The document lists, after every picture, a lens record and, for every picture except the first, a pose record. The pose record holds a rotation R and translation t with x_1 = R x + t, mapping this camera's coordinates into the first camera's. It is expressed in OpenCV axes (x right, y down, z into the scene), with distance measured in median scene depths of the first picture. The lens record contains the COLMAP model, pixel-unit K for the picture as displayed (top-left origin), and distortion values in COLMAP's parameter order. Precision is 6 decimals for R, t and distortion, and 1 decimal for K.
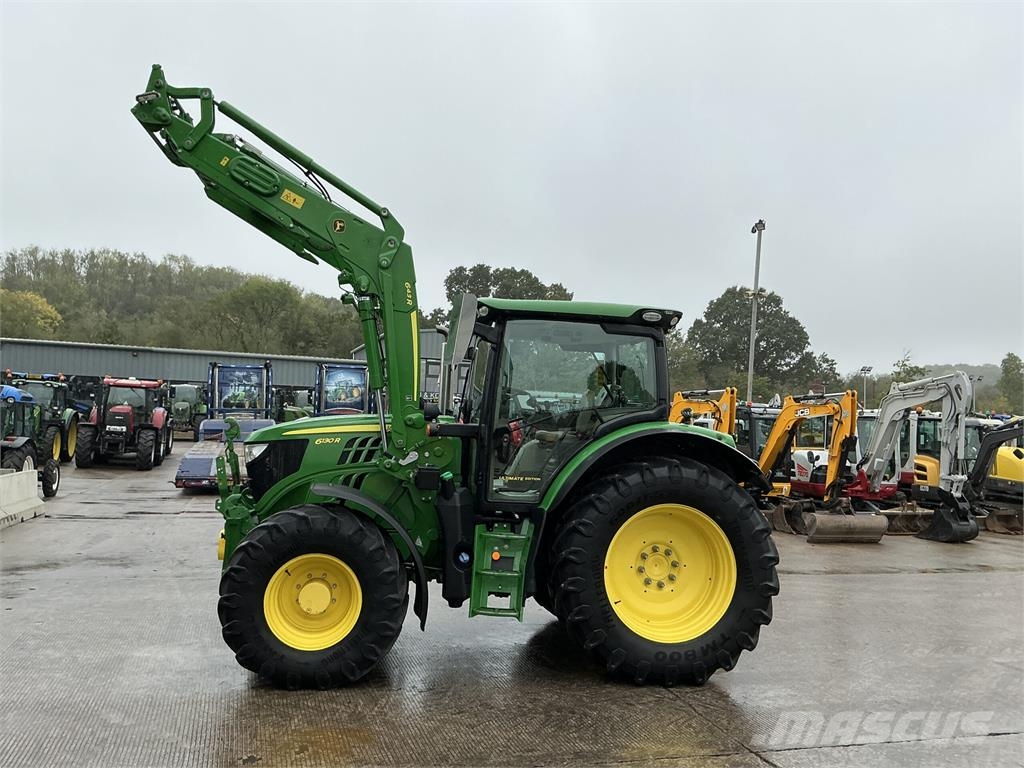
lens RADIAL K [[849.5, 0, 510.8], [0, 849.5, 378.4], [0, 0, 1]] dist [0.126133, -0.241842]
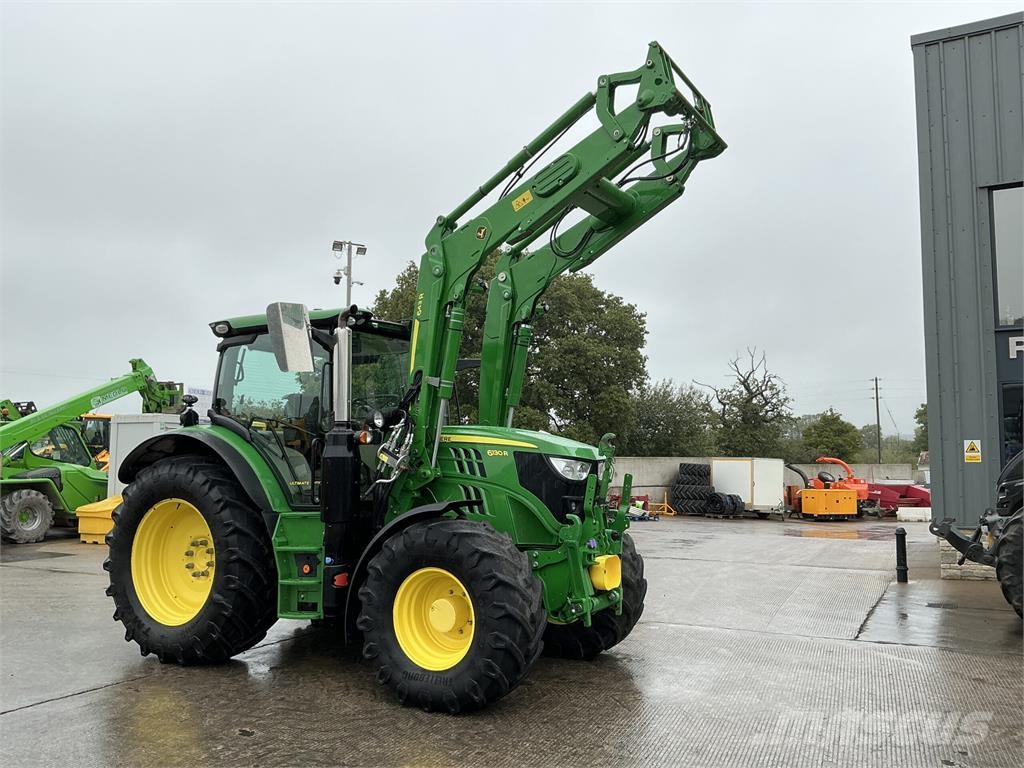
lens RADIAL K [[849.5, 0, 512.8], [0, 849.5, 370.0], [0, 0, 1]] dist [0.126133, -0.241842]
pose [[-0.774308, 0.026341, 0.632261, -0.852833], [-0.073330, 0.988668, -0.130993, 0.109957], [-0.628546, -0.147793, -0.763601, 1.837158]]
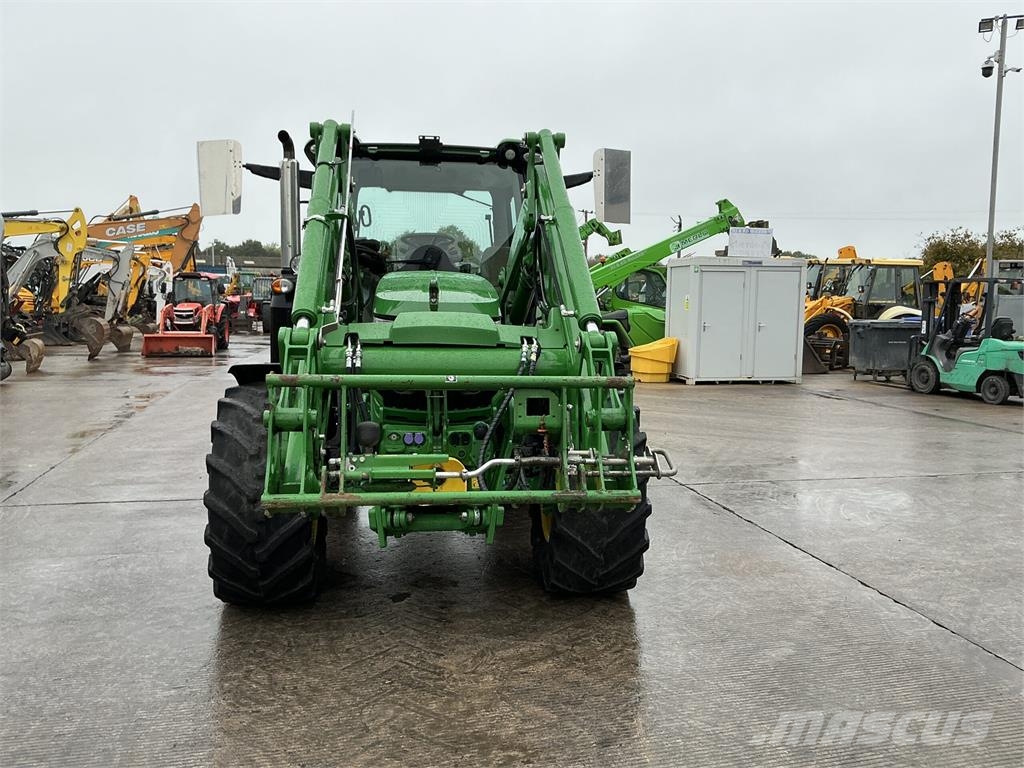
lens RADIAL K [[849.5, 0, 506.5], [0, 849.5, 386.2], [0, 0, 1]] dist [0.126133, -0.241842]
pose [[0.043359, -0.141487, 0.988990, -0.958251], [-0.071360, 0.986954, 0.144324, 0.032341], [-0.996508, -0.076832, 0.032697, 0.958653]]
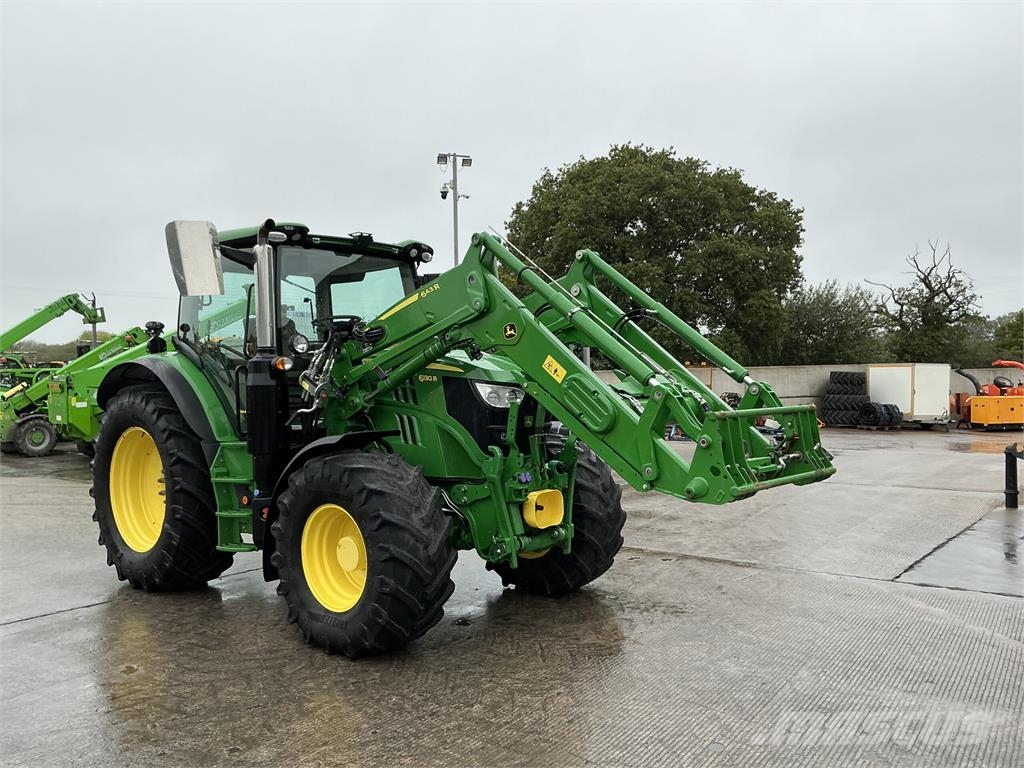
lens RADIAL K [[849.5, 0, 510.3], [0, 849.5, 378.7], [0, 0, 1]] dist [0.126133, -0.241842]
pose [[-0.630124, -0.031227, 0.775866, -0.955965], [-0.055534, 0.998445, -0.004917, 0.078848], [-0.774506, -0.046186, -0.630879, 1.582131]]
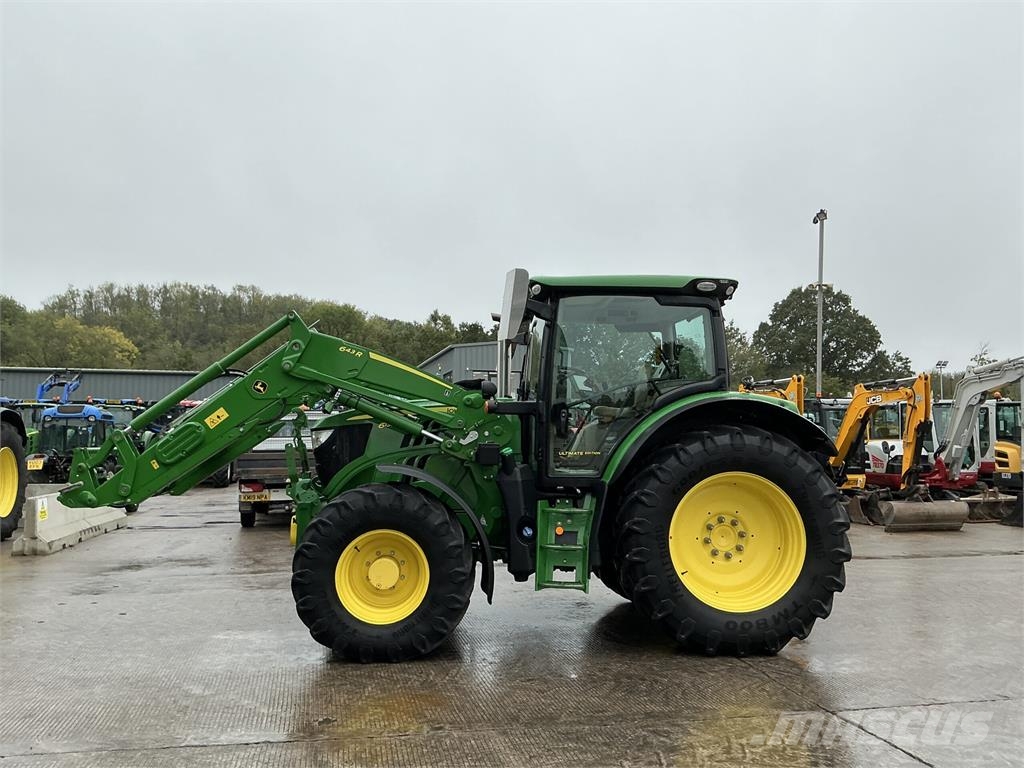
lens RADIAL K [[849.5, 0, 512.7], [0, 849.5, 380.3], [0, 0, 1]] dist [0.126133, -0.241842]
pose [[0.996549, -0.042187, -0.071489, 0.006581], [0.041060, 0.999009, -0.017159, 0.044212], [0.072142, 0.014164, 0.997294, -0.007504]]
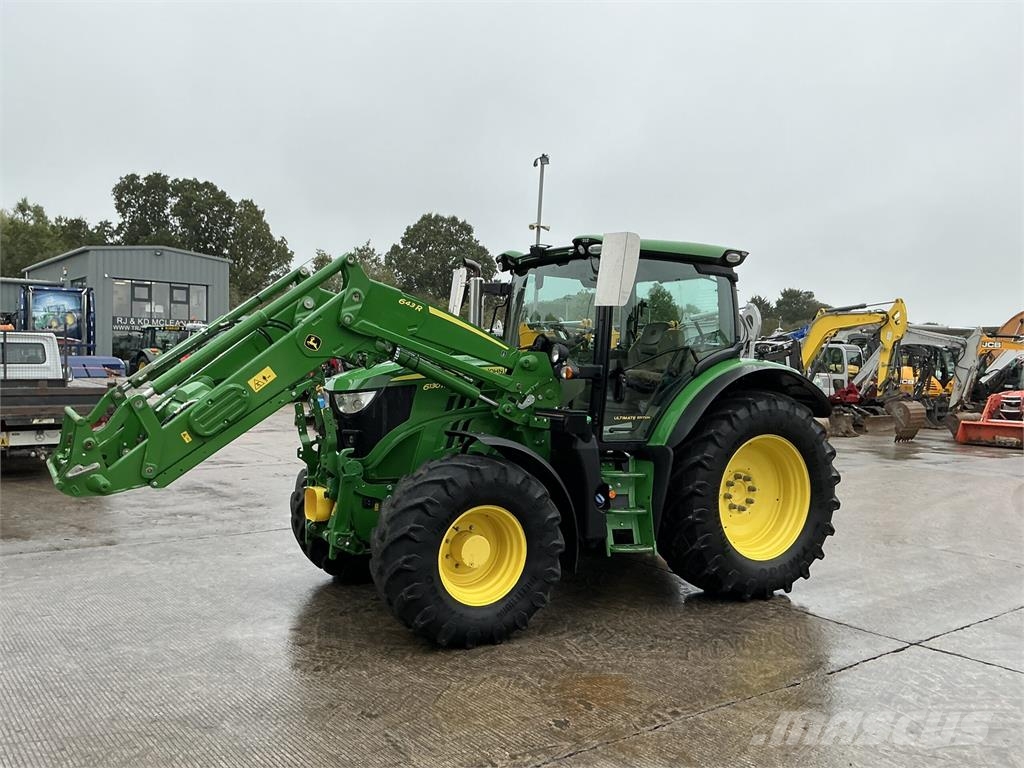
lens RADIAL K [[849.5, 0, 513.9], [0, 849.5, 382.0], [0, 0, 1]] dist [0.126133, -0.241842]
pose [[0.929228, -0.027307, 0.368495, -0.474916], [-0.006931, 0.995802, 0.091271, -0.015493], [-0.369441, -0.087365, 0.925138, 0.114552]]
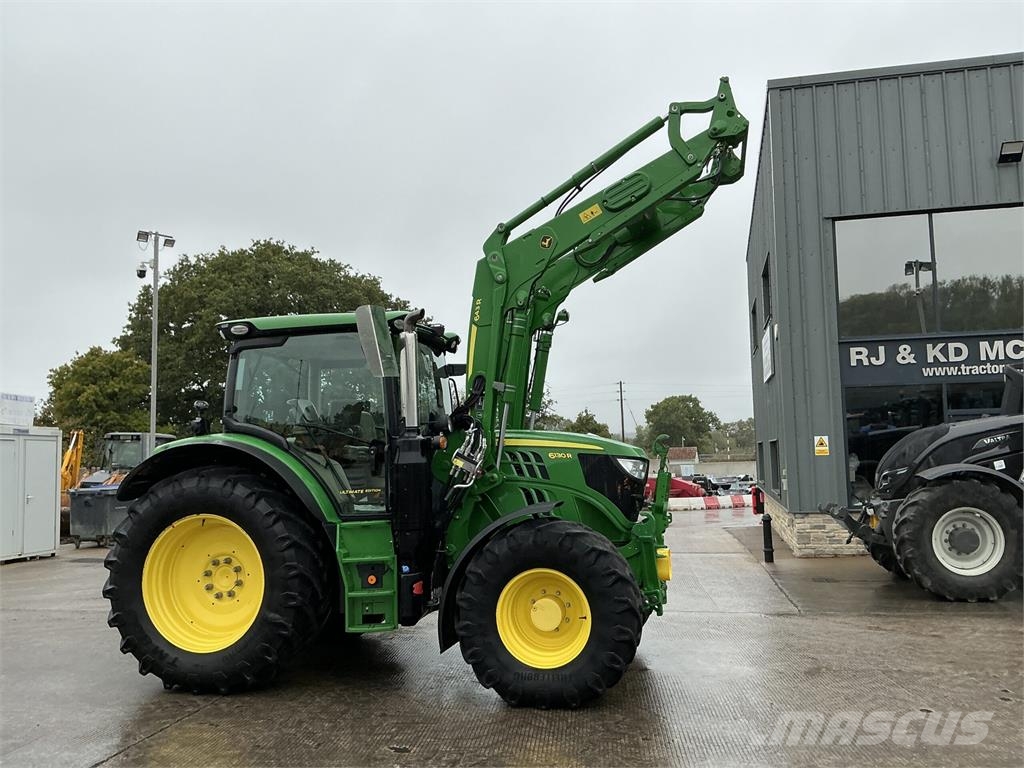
lens RADIAL K [[849.5, 0, 513.3], [0, 849.5, 371.0], [0, 0, 1]] dist [0.126133, -0.241842]
pose [[-0.926333, 0.023606, 0.375965, -0.554485], [-0.035696, 0.988043, -0.149988, 0.131430], [-0.375010, -0.152360, -0.914414, 2.044091]]
